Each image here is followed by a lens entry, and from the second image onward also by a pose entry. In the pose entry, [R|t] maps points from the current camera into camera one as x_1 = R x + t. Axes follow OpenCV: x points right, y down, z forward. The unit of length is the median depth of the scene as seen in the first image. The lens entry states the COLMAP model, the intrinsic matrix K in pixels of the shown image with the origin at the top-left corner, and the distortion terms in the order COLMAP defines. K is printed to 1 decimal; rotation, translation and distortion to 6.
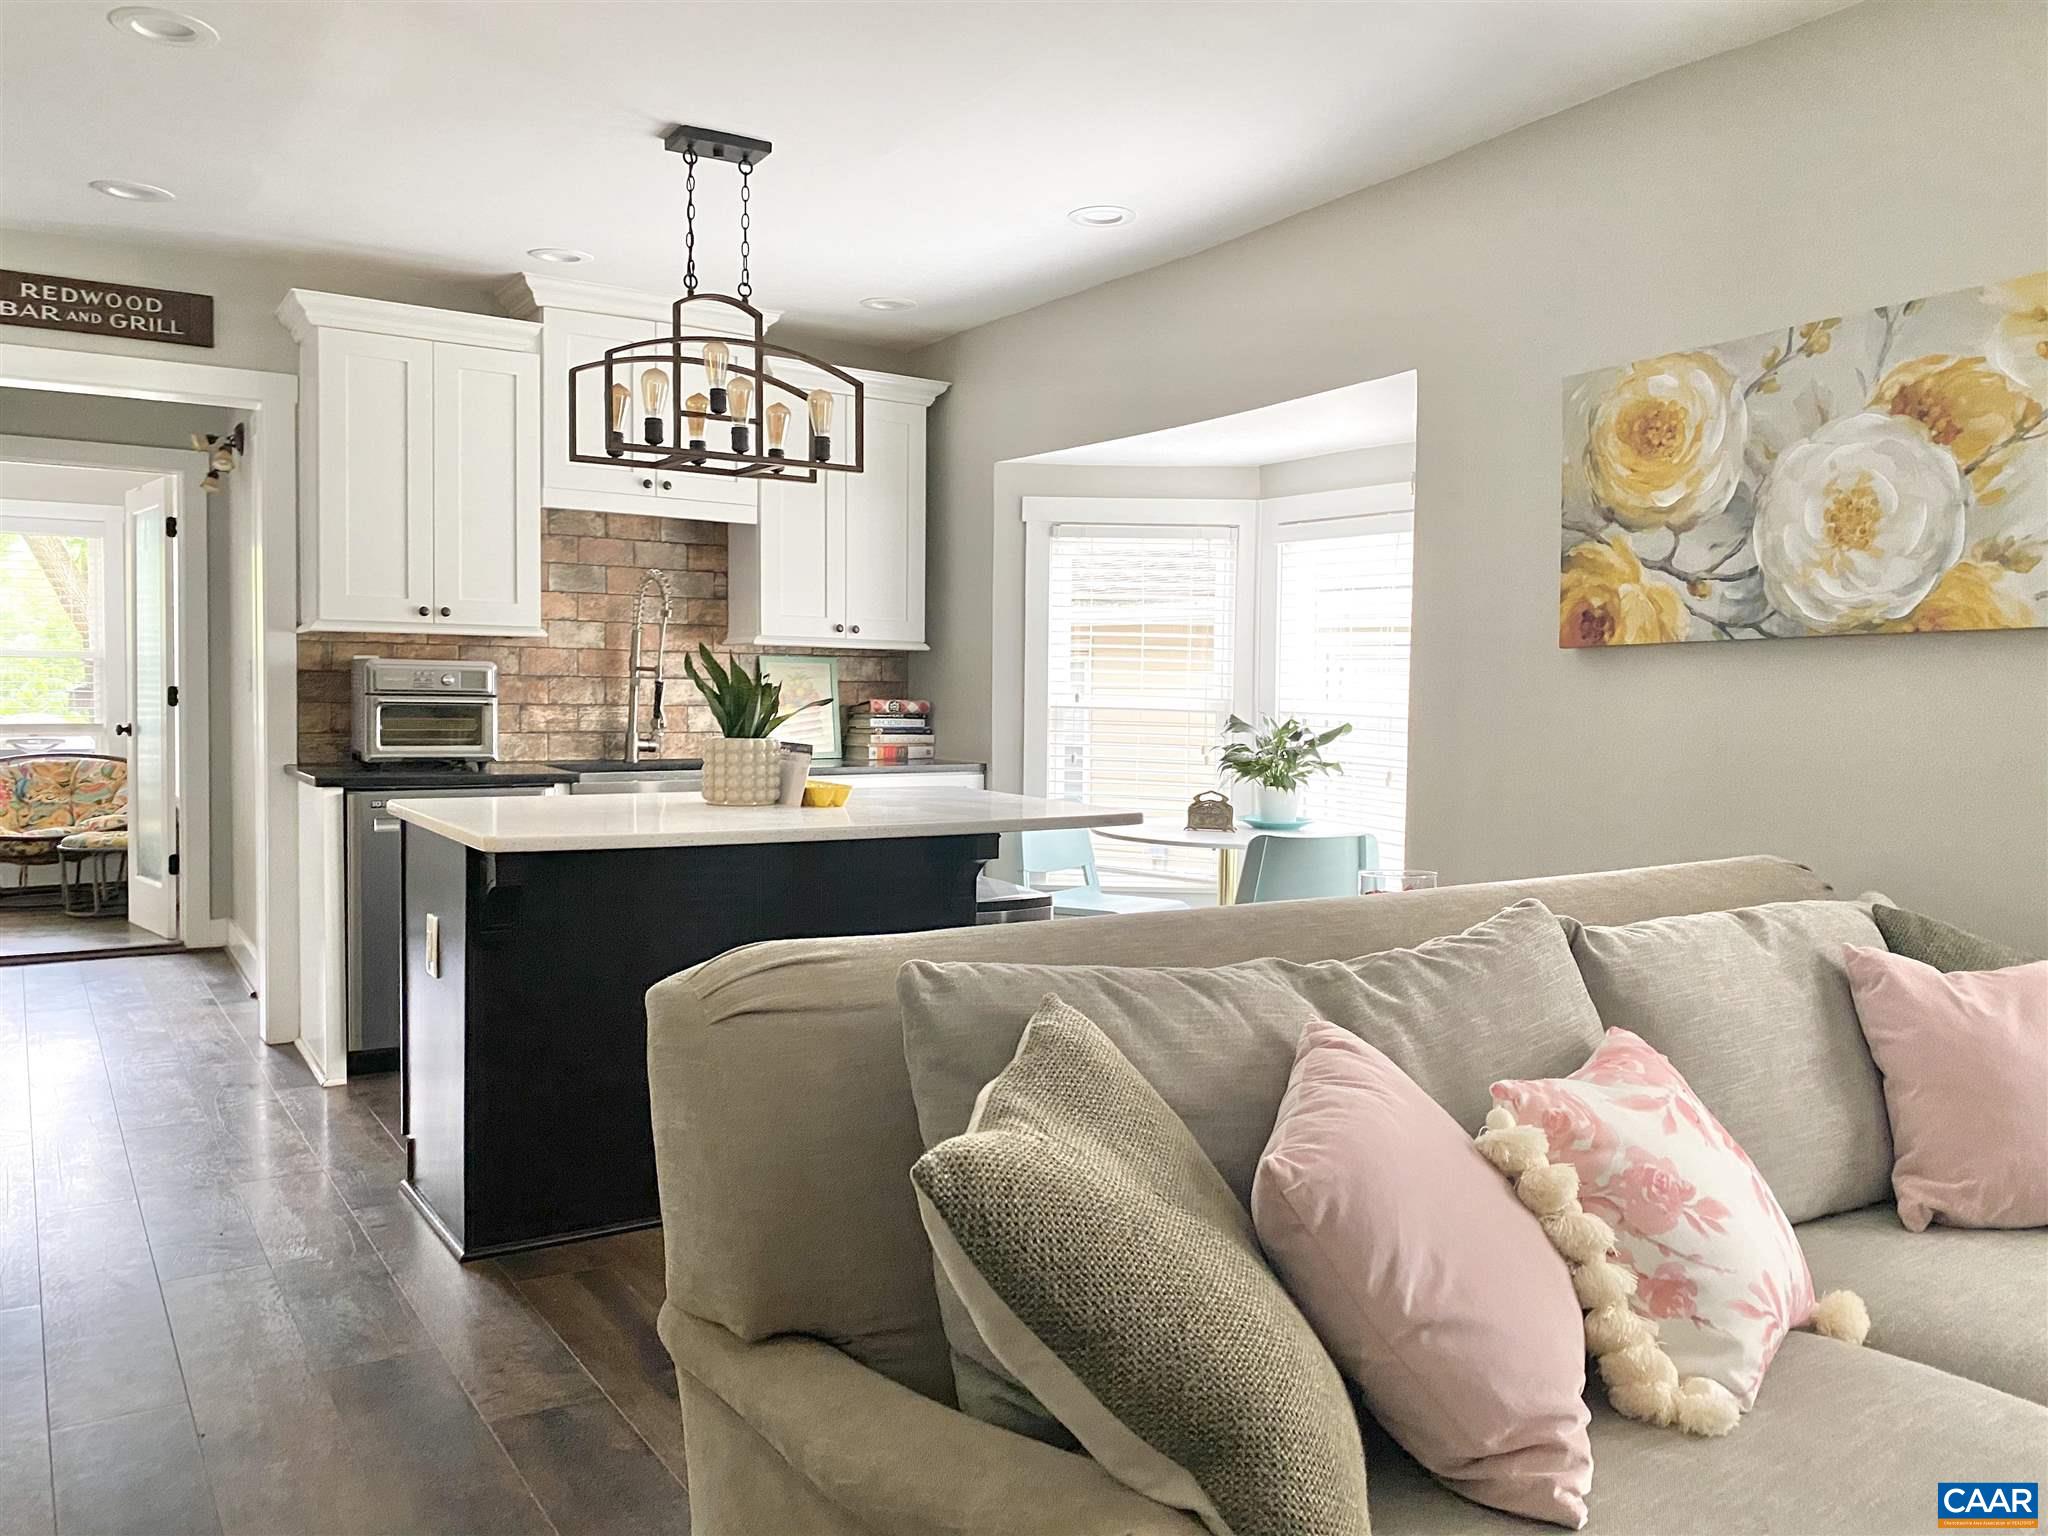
lens RADIAL K [[1555.0, 0, 1072.8], [0, 1555.0, 785.0], [0, 0, 1]] dist [0.001319, -0.018856]
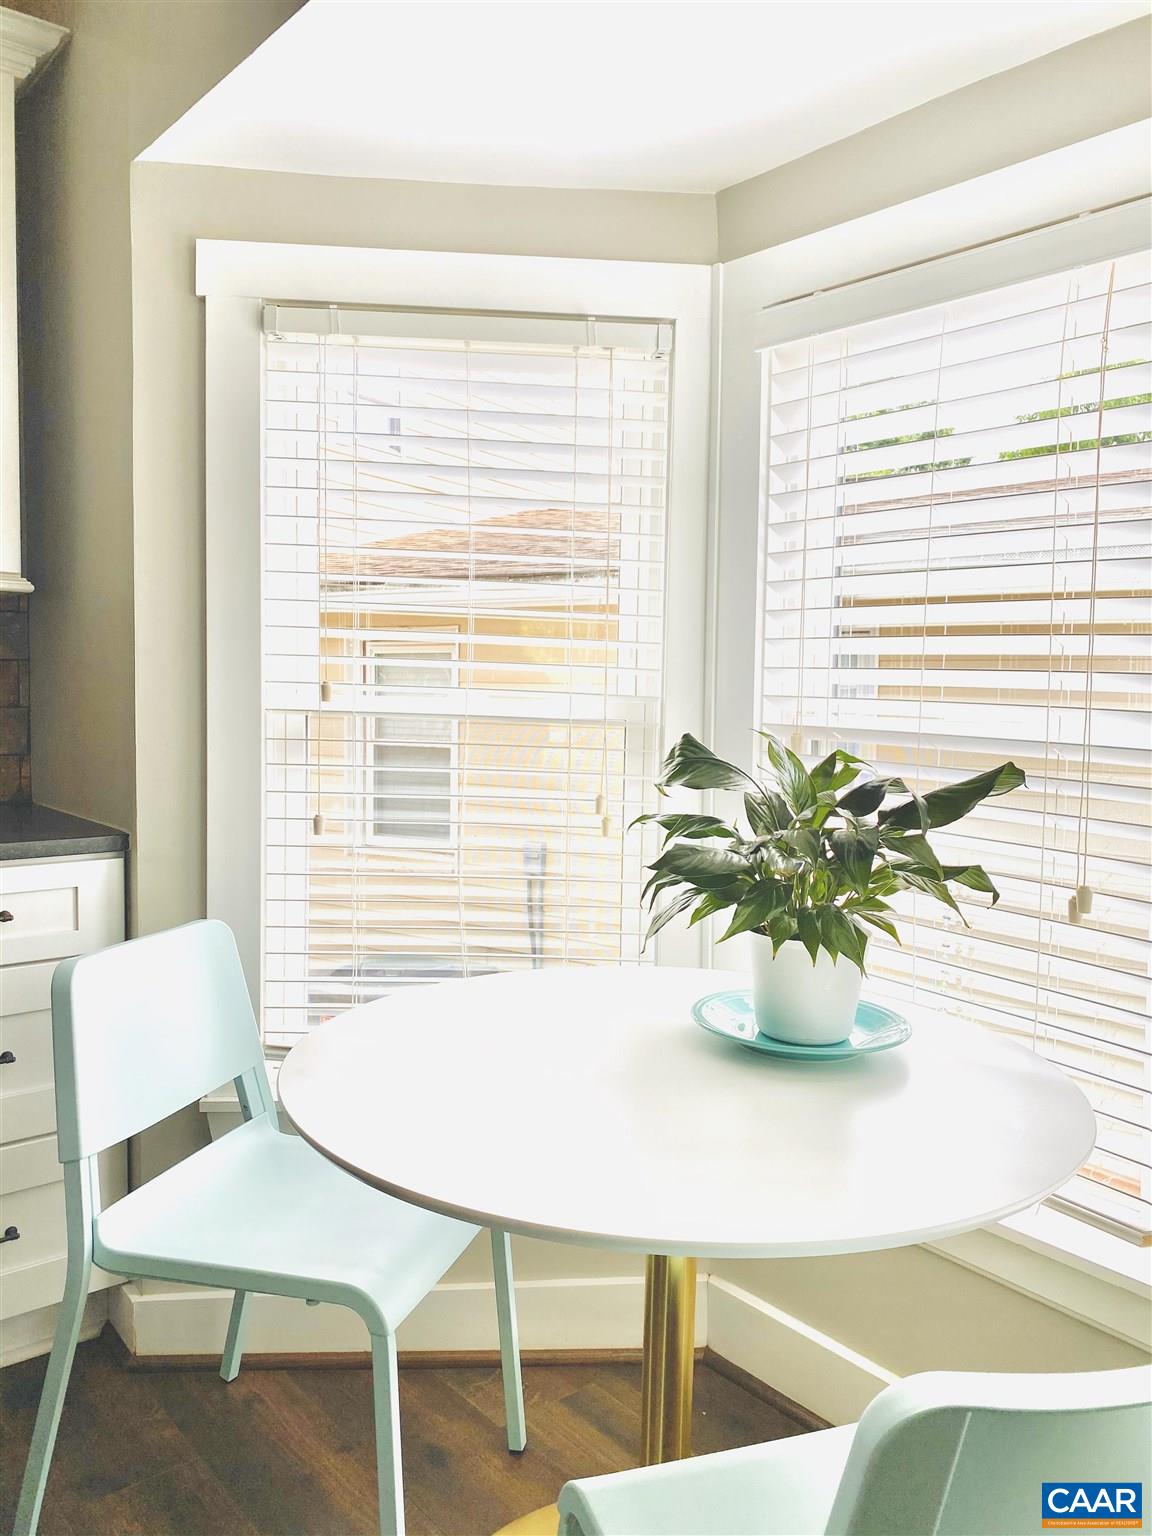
lens RADIAL K [[1166.3, 0, 581.6], [0, 1166.3, 783.6], [0, 0, 1]] dist [0.001319, -0.018856]
pose [[0.996100, -0.004154, 0.088139, 0.050471], [0.002221, 0.999755, 0.022016, -0.037913], [-0.088209, -0.021734, 0.995865, 0.680230]]
